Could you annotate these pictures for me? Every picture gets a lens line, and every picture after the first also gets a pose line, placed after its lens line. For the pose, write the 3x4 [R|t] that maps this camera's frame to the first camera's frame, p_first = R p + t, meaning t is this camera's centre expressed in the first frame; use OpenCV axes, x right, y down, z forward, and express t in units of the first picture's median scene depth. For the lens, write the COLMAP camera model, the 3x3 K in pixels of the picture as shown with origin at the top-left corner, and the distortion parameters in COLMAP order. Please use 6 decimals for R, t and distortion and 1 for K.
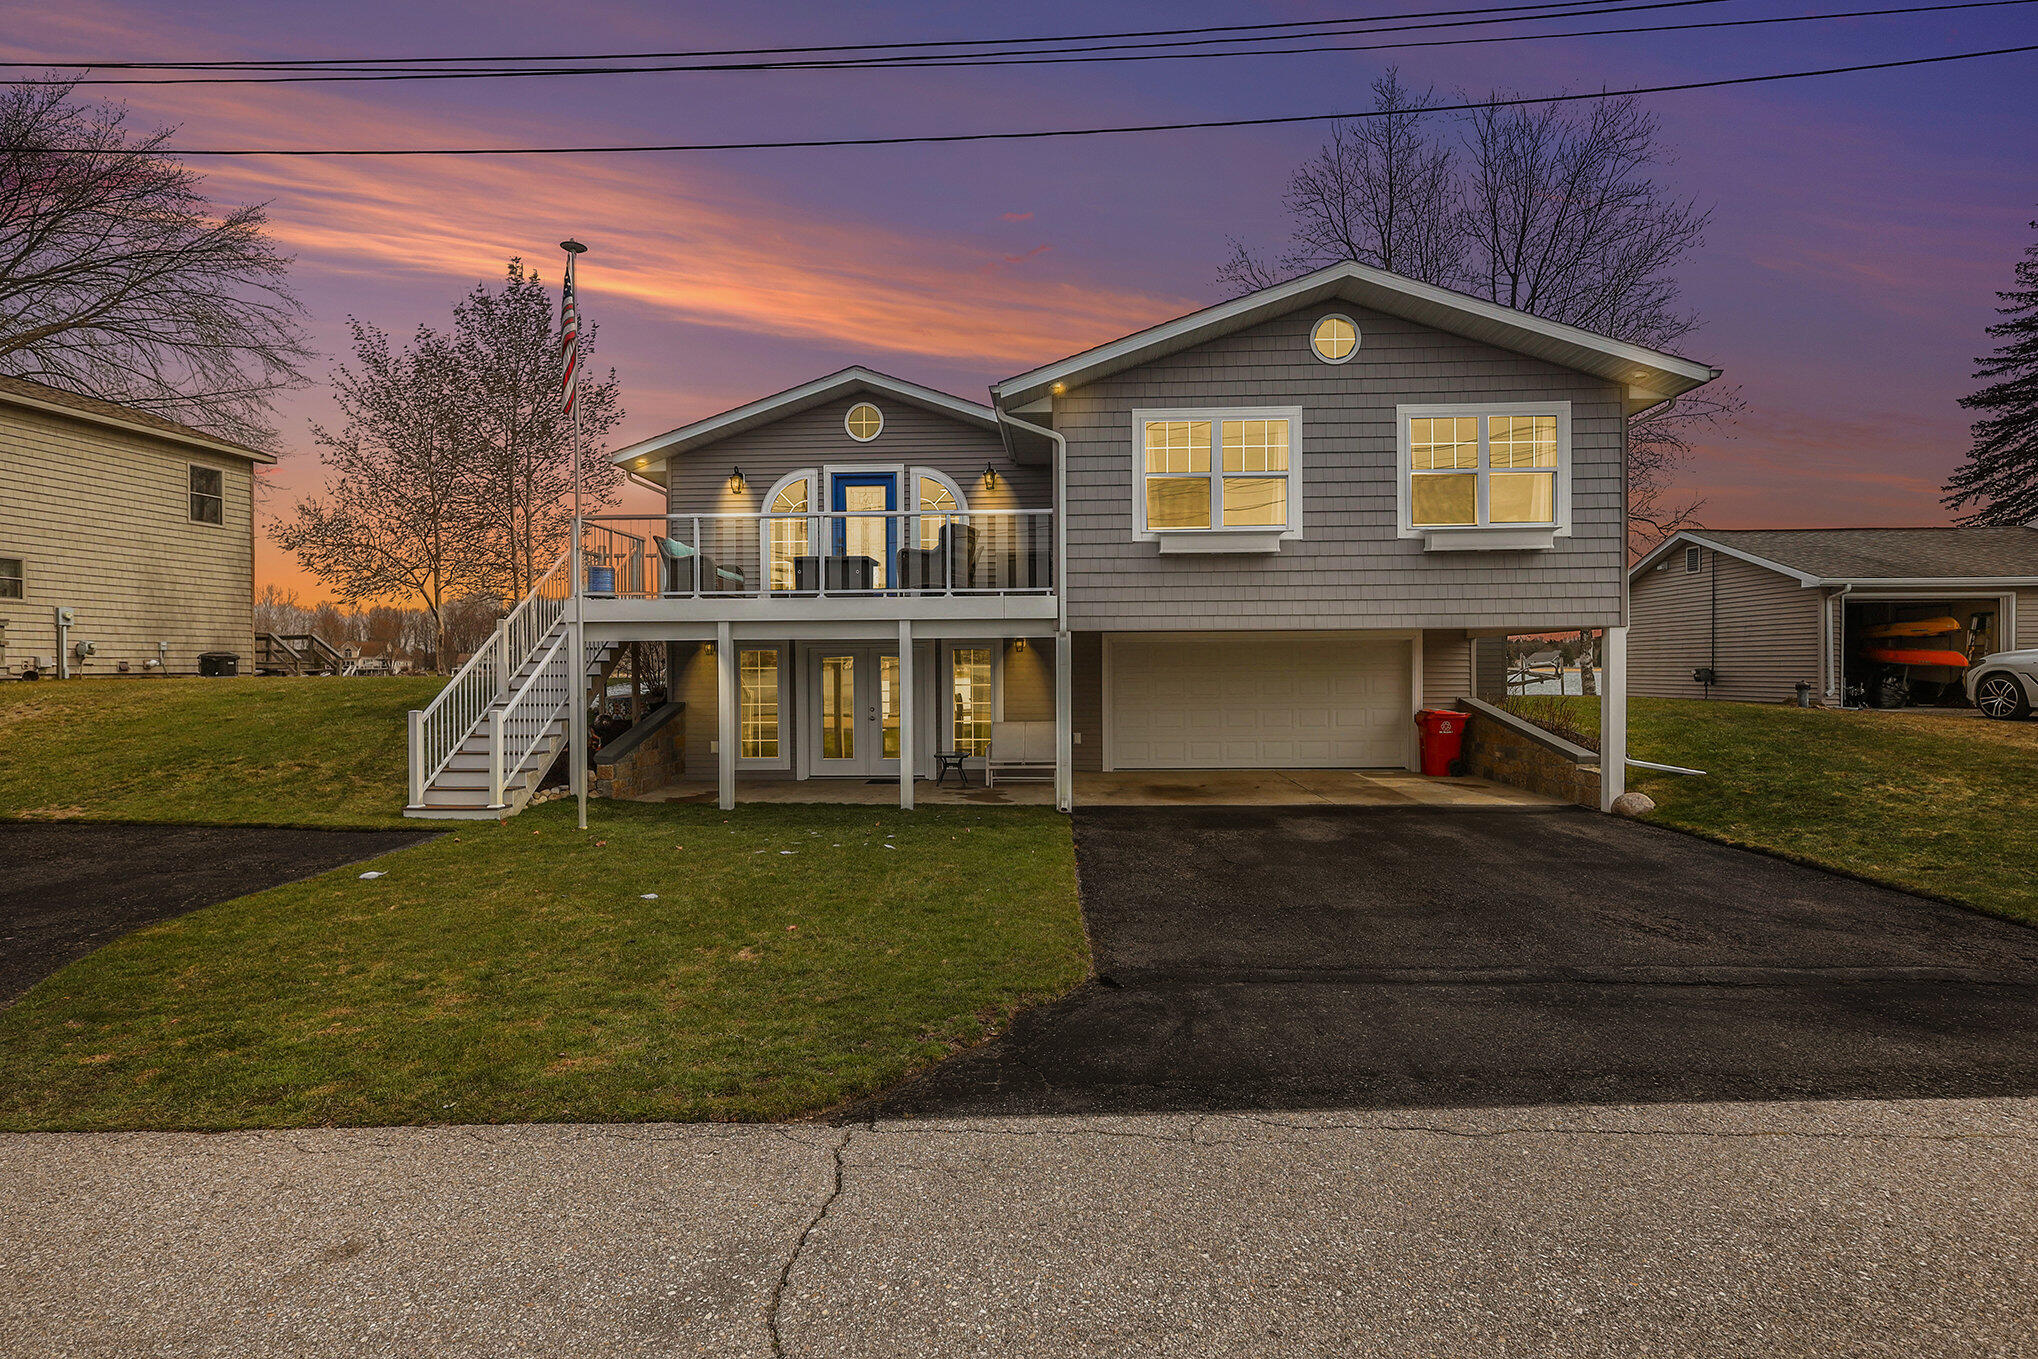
lens RADIAL K [[954.8, 0, 1016.4], [0, 954.8, 672.8], [0, 0, 1]] dist [-0.012037, -0.000909]
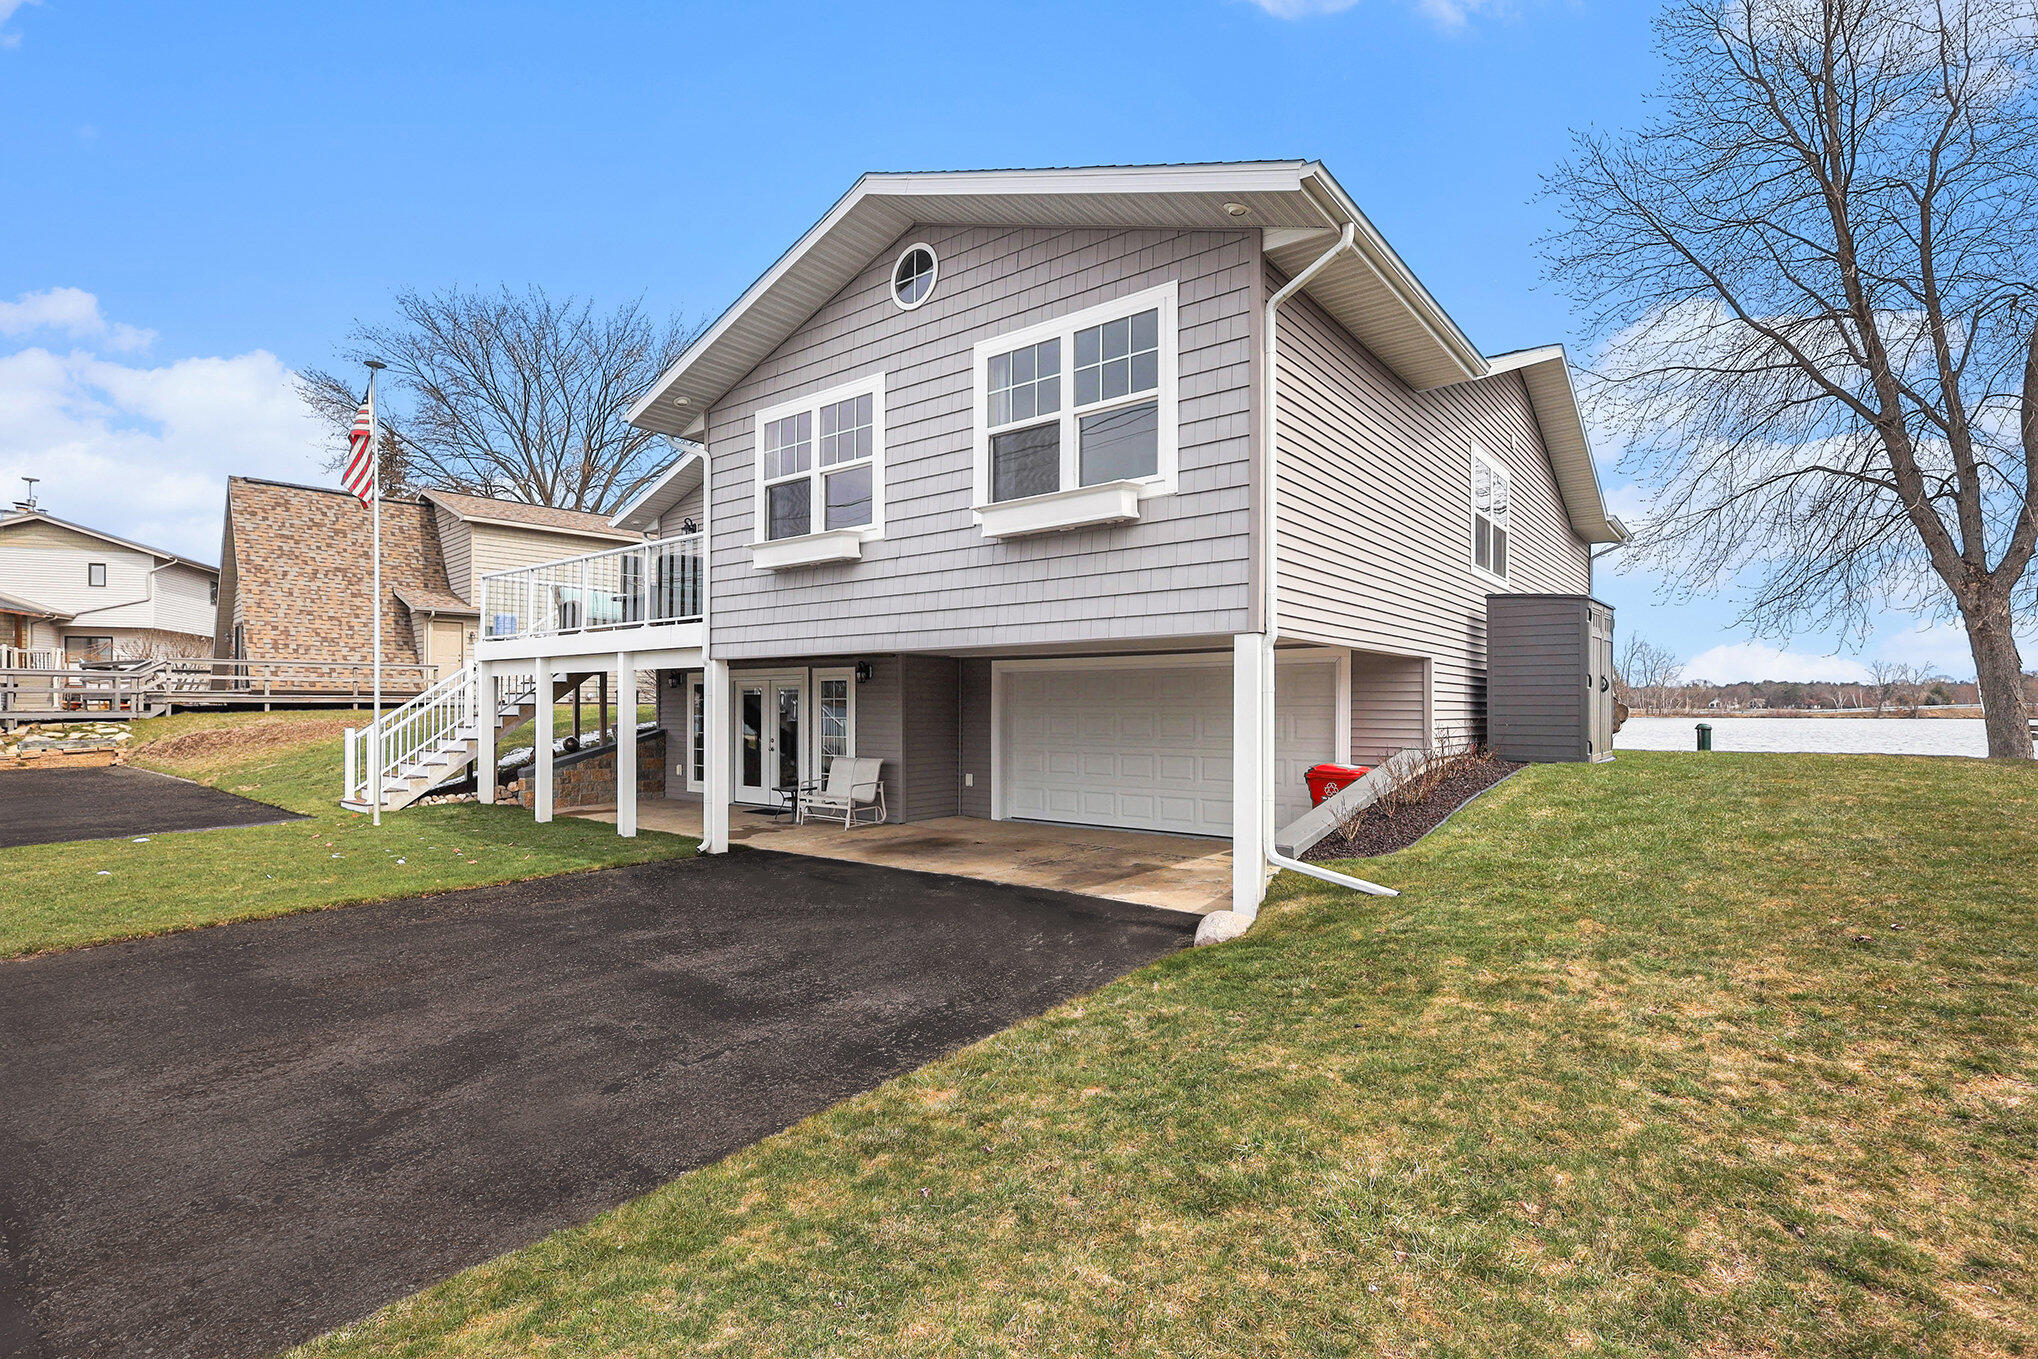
lens RADIAL K [[954.8, 0, 1018.4], [0, 954.8, 689.8], [0, 0, 1]] dist [-0.012037, -0.000909]
pose [[0.814605, -0.002020, -0.580012, 0.857061], [-0.010507, 0.999778, -0.018239, -0.000374], [0.579920, 0.020952, 0.814404, 0.424485]]
